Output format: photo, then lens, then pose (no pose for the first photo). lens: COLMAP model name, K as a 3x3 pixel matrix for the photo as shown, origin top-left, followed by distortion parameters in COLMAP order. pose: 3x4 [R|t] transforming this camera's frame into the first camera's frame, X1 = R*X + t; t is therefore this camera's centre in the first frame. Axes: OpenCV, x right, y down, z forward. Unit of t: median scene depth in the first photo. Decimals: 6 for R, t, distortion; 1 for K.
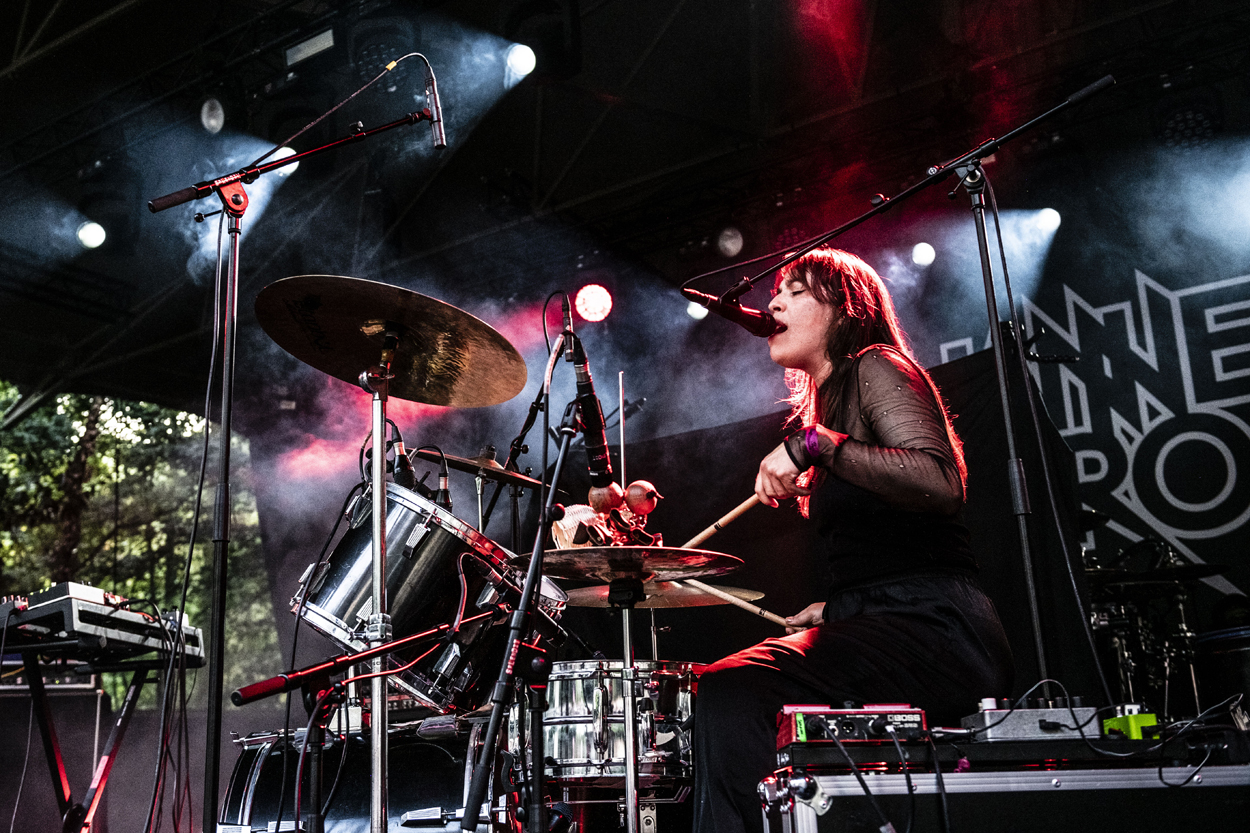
lens RADIAL K [[1346.9, 0, 581.0], [0, 1346.9, 361.9], [0, 0, 1]] dist [-0.011902, 0.000000]
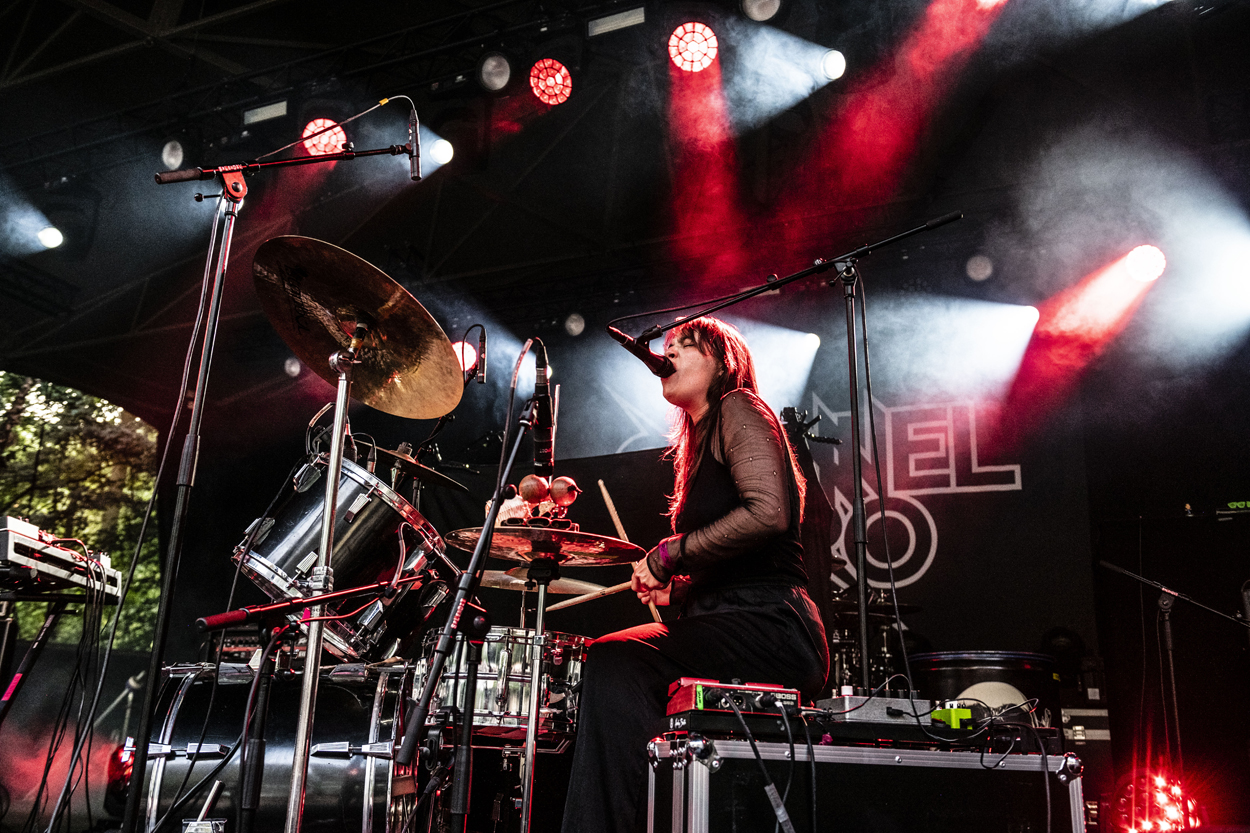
lens RADIAL K [[1026.3, 0, 623.2], [0, 1026.3, 410.6], [0, 0, 1]] dist [-0.036650, 0.025361]
pose [[0.973612, 0.133131, 0.185353, -0.088573], [-0.131472, 0.991092, -0.021272, 0.046935], [-0.186534, -0.003658, 0.982442, 0.124956]]
